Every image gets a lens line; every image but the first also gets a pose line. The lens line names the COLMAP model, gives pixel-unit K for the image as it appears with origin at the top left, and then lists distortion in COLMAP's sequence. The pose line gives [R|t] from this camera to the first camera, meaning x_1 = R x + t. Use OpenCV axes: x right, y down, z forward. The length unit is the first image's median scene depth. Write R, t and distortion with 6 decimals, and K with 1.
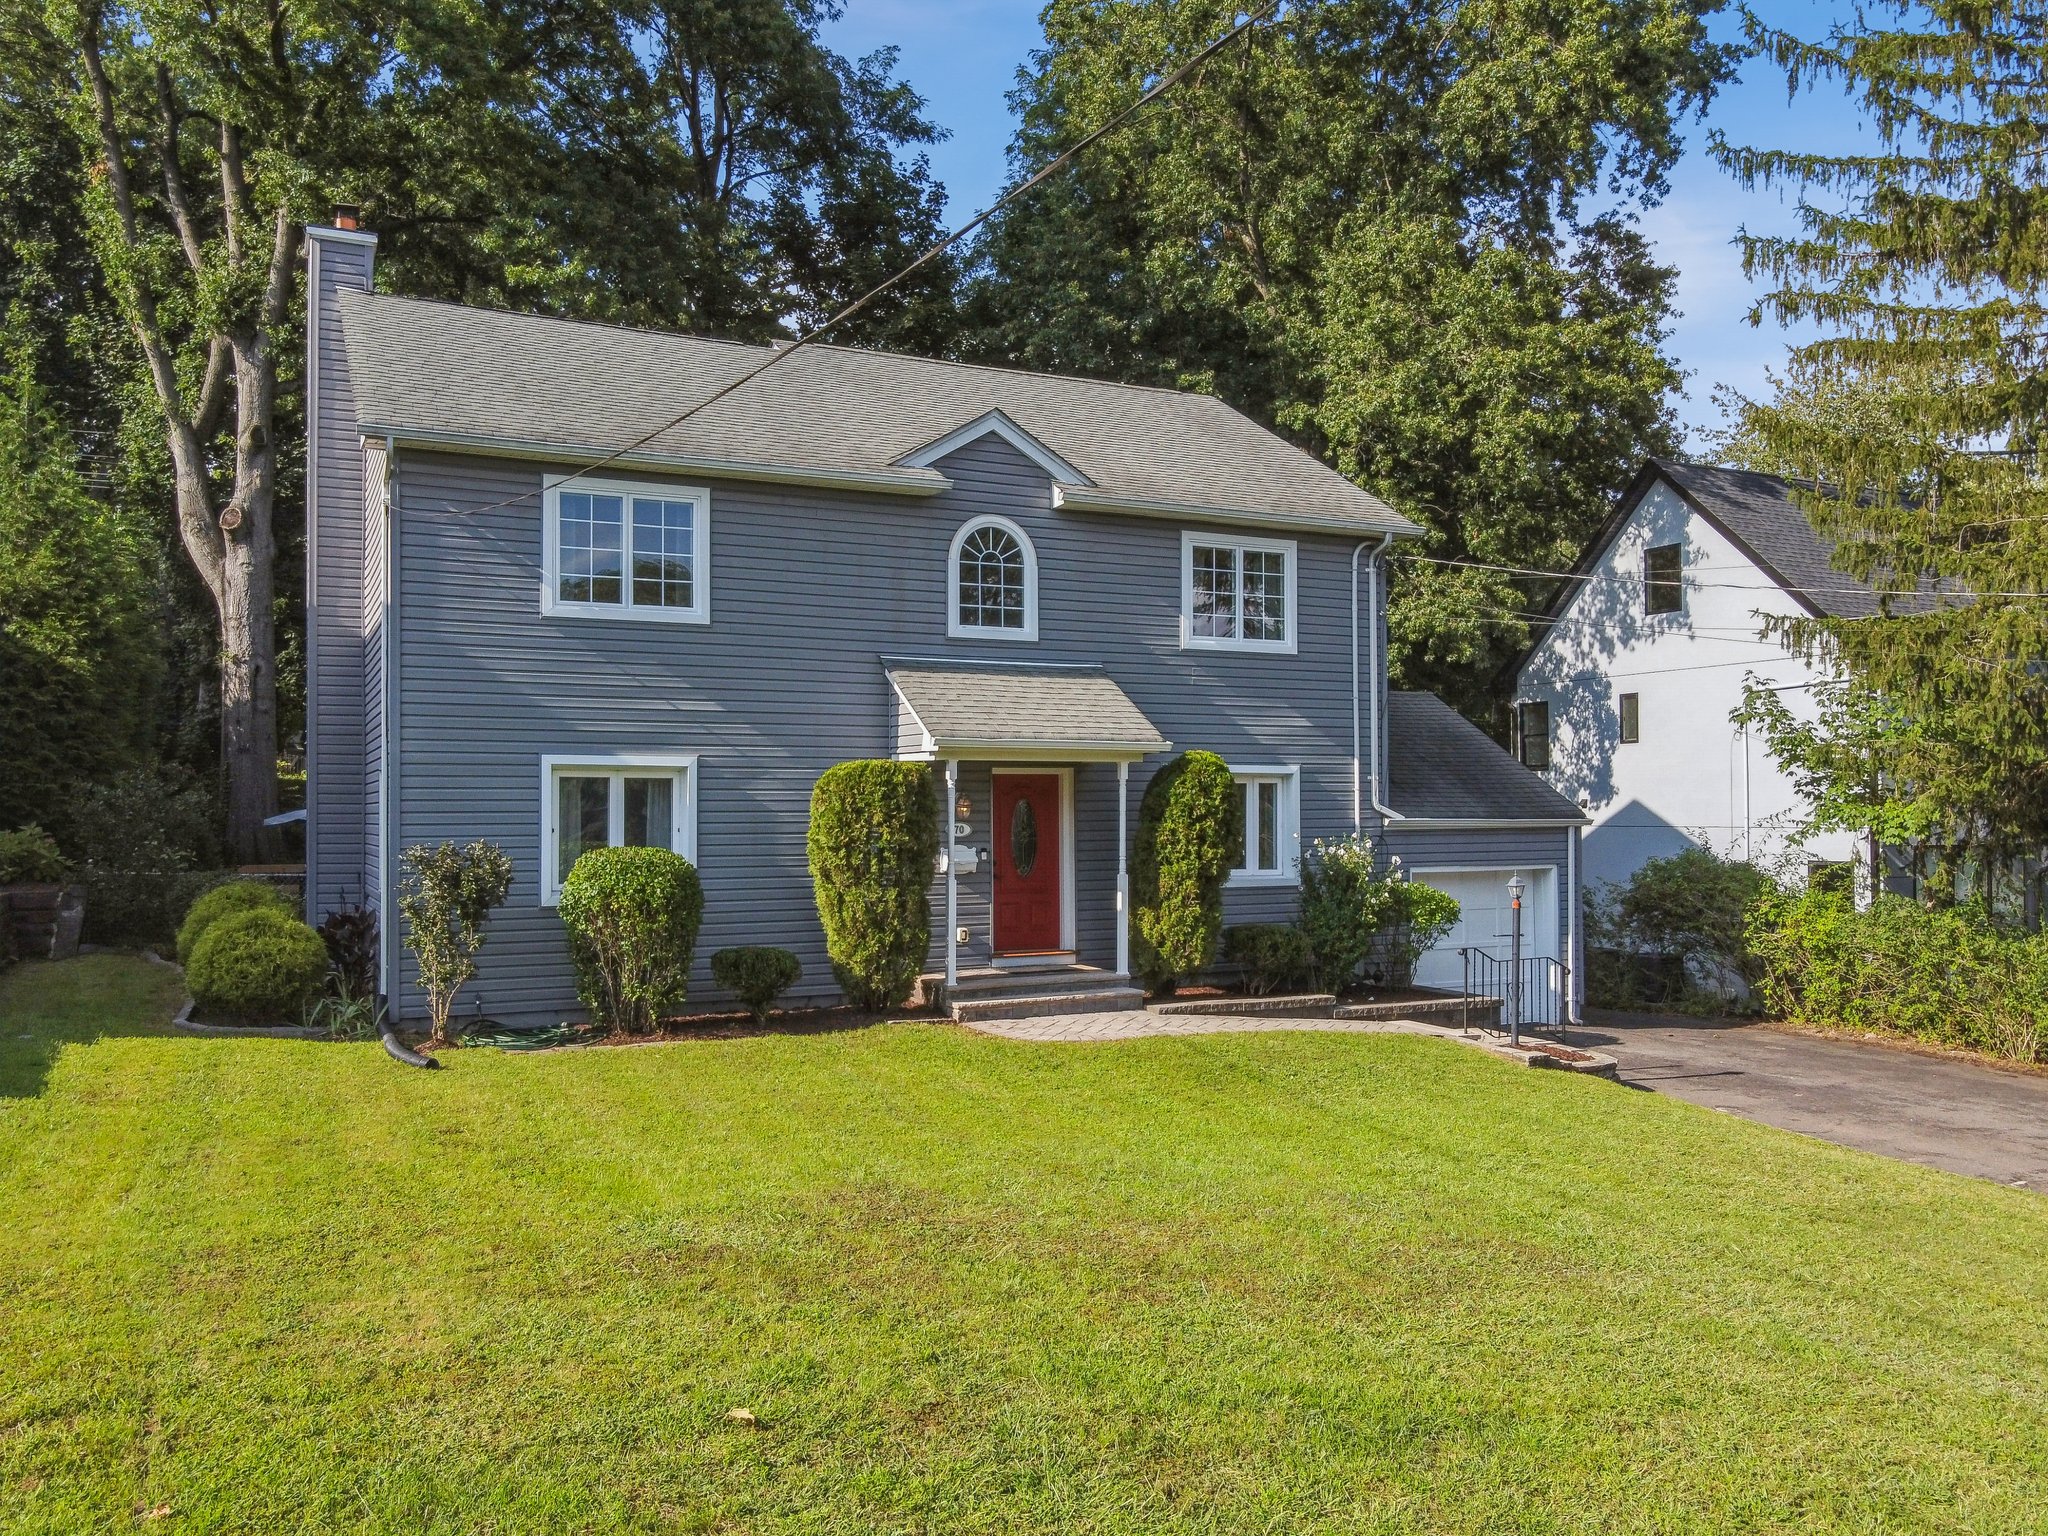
lens RADIAL K [[1570.9, 0, 1017.5], [0, 1570.9, 803.6], [0, 0, 1]] dist [0.005220, 0.008740]
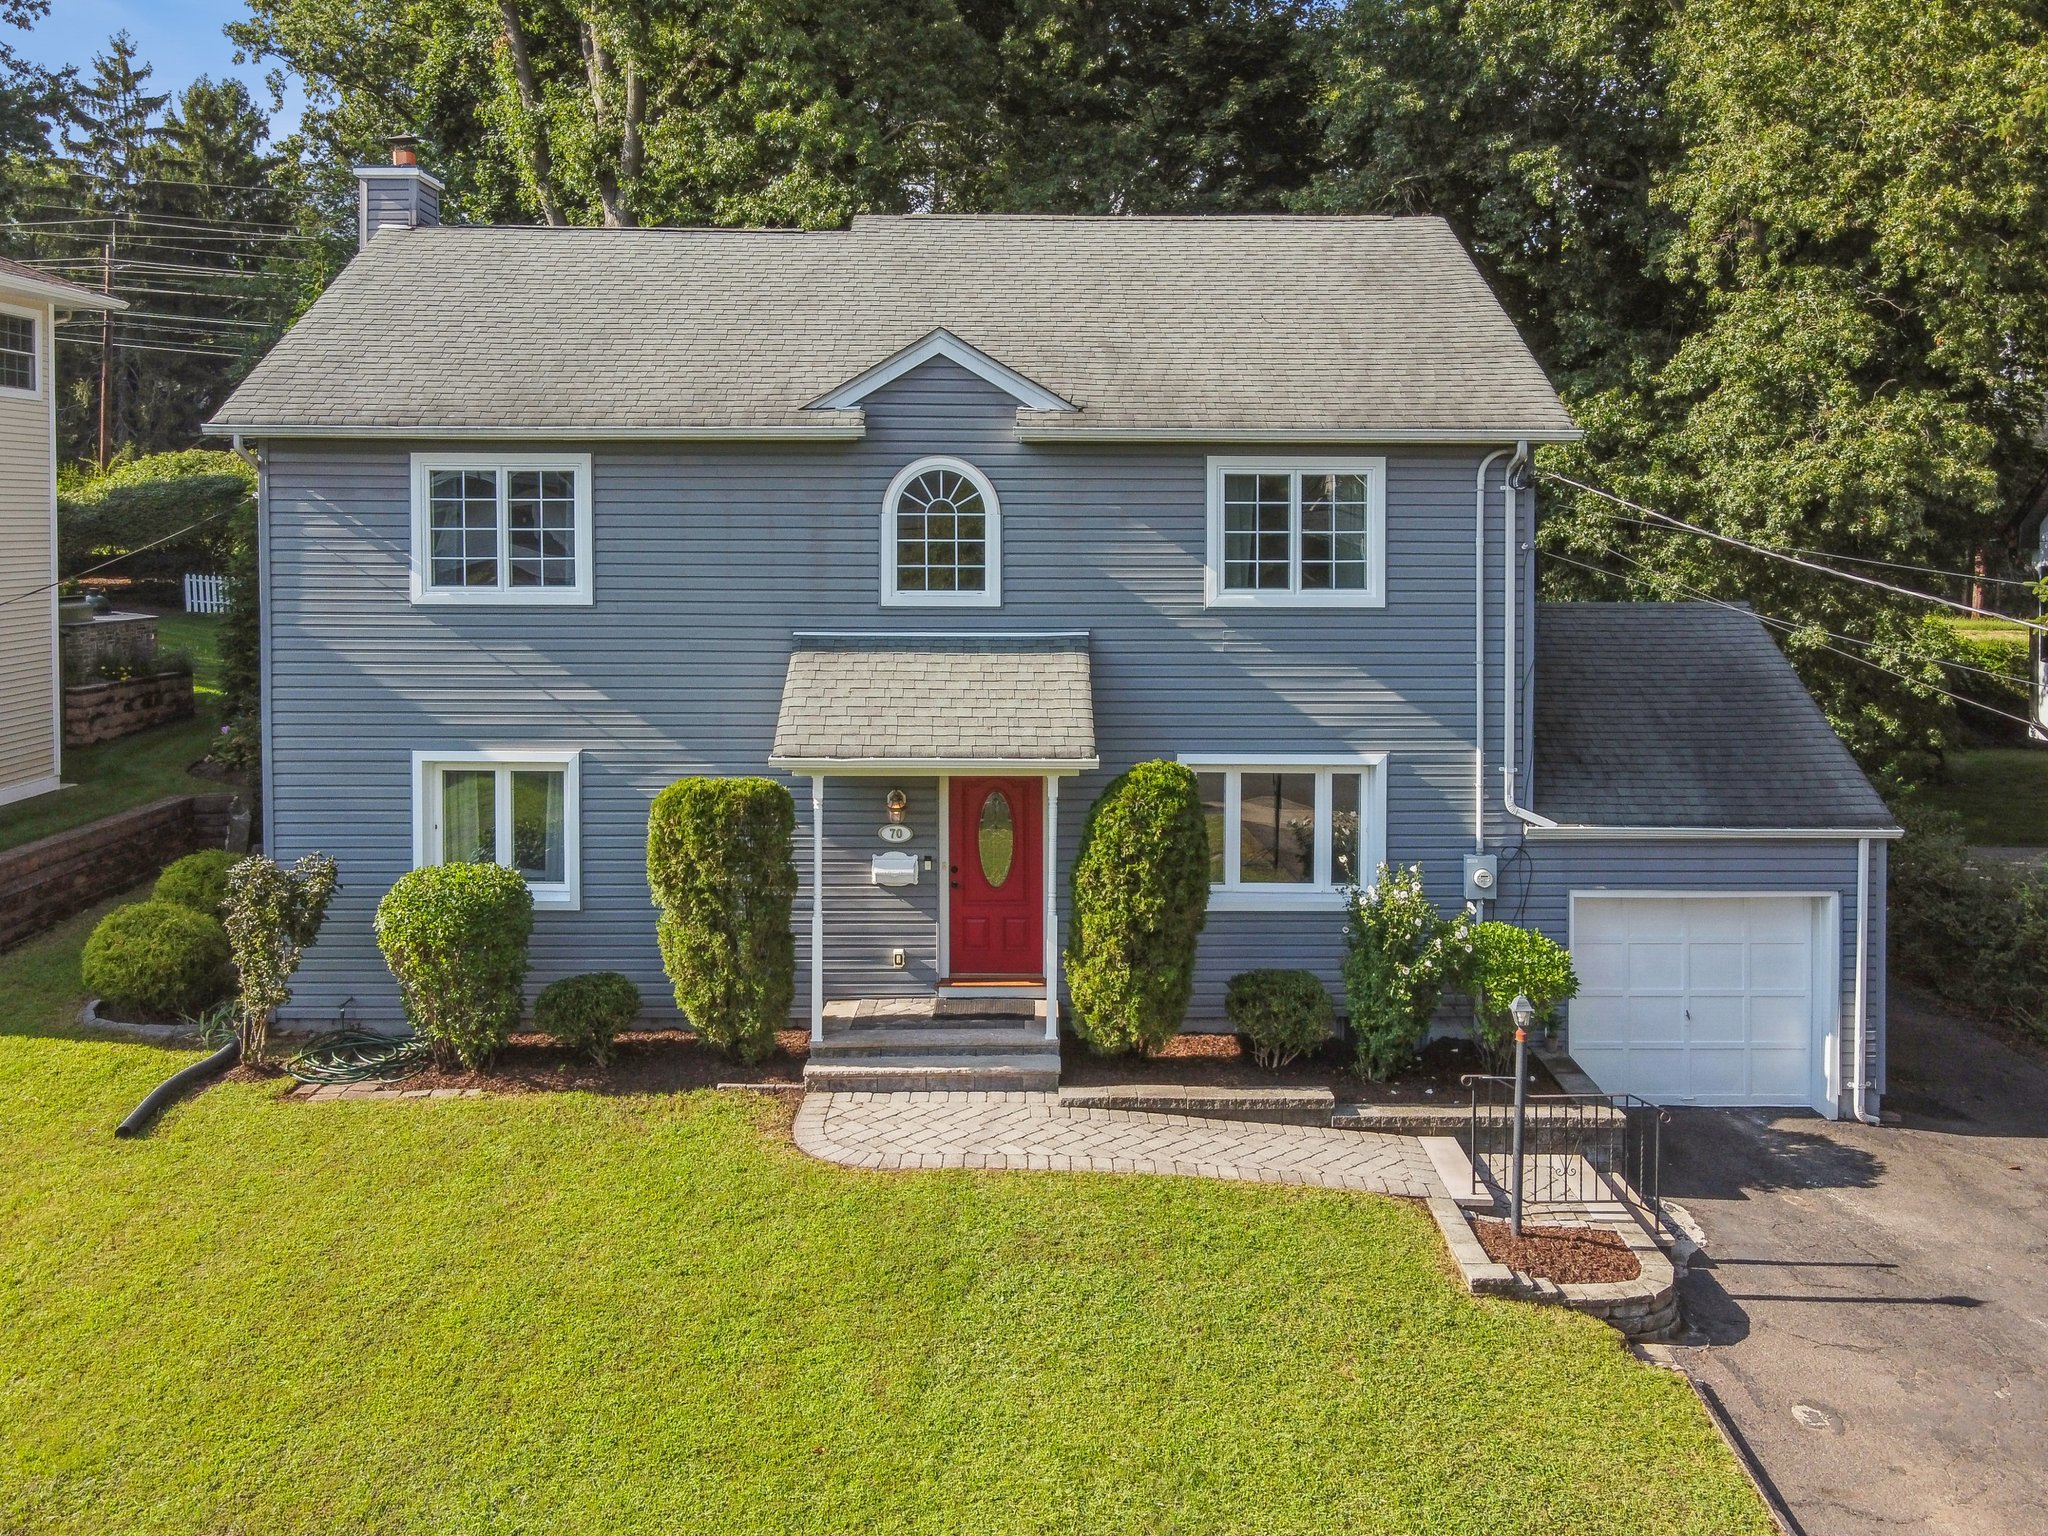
lens RADIAL K [[1643.4, 0, 1018.5], [0, 1643.4, 577.4], [0, 0, 1]] dist [0.004668, 0.006502]
pose [[0.902981, 0.018762, -0.429270, 0.372476], [-0.001761, 0.999199, 0.039967, -0.146104], [0.429676, -0.035334, 0.902292, 0.222790]]
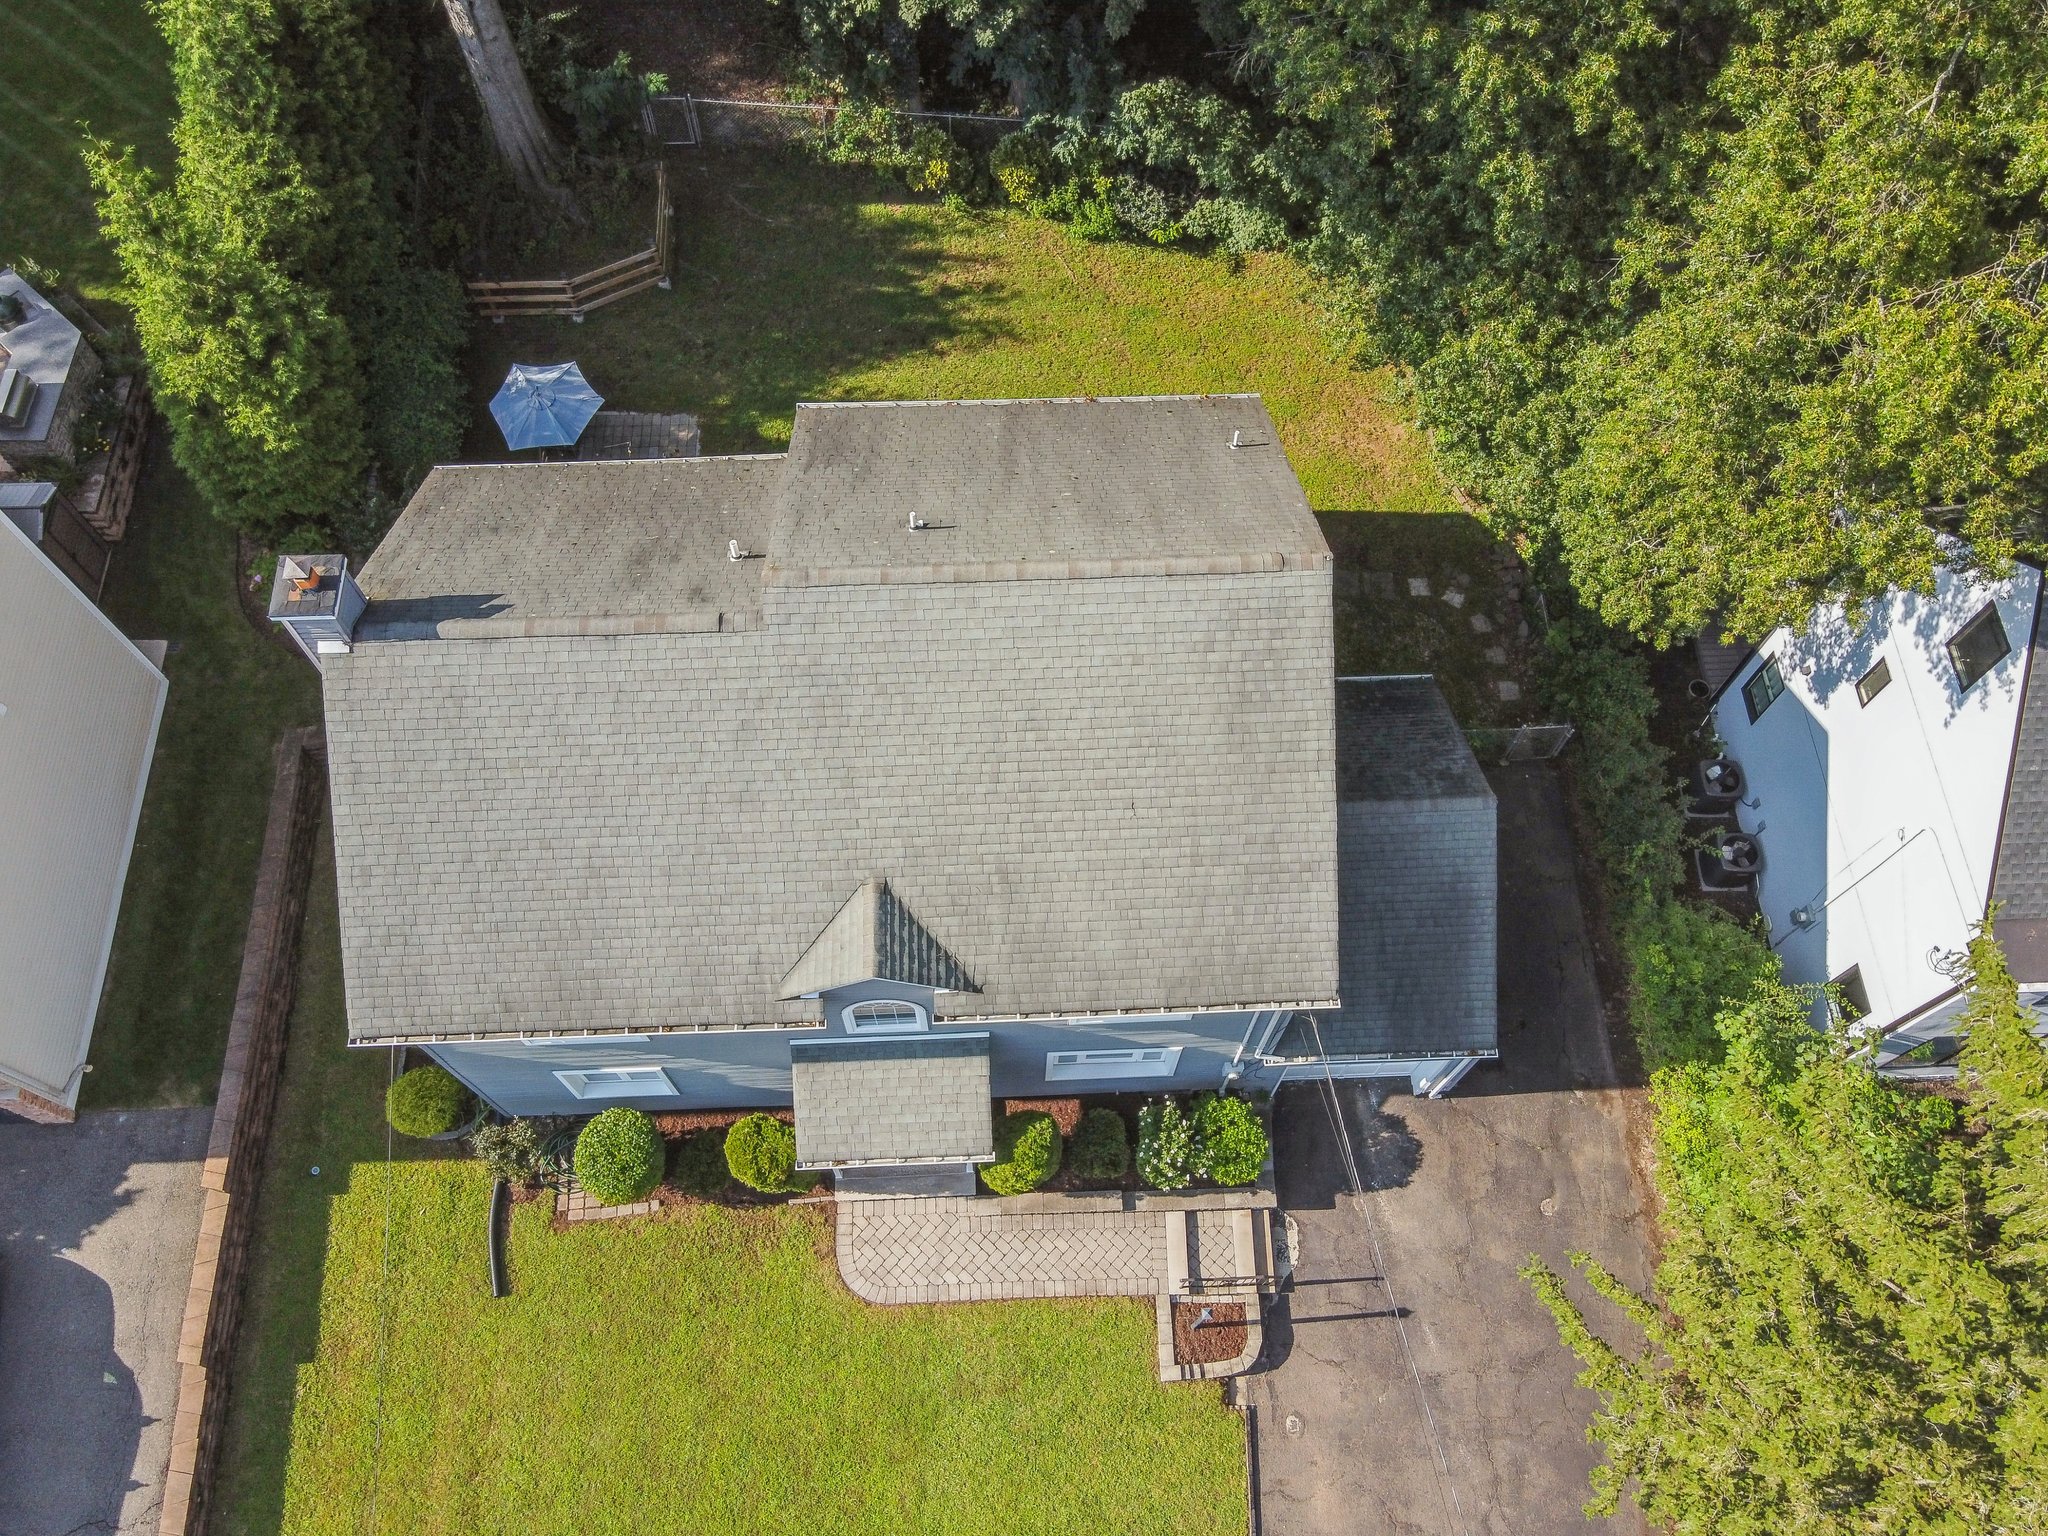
lens RADIAL K [[1546.8, 0, 1016.5], [0, 1546.8, 782.3], [0, 0, 1]] dist [0.008685, 0.000164]
pose [[0.917635, 0.361185, -0.165806, 0.193747], [-0.003587, 0.424710, 0.905322, -1.202100], [0.397408, -0.830161, 0.391024, 0.692021]]
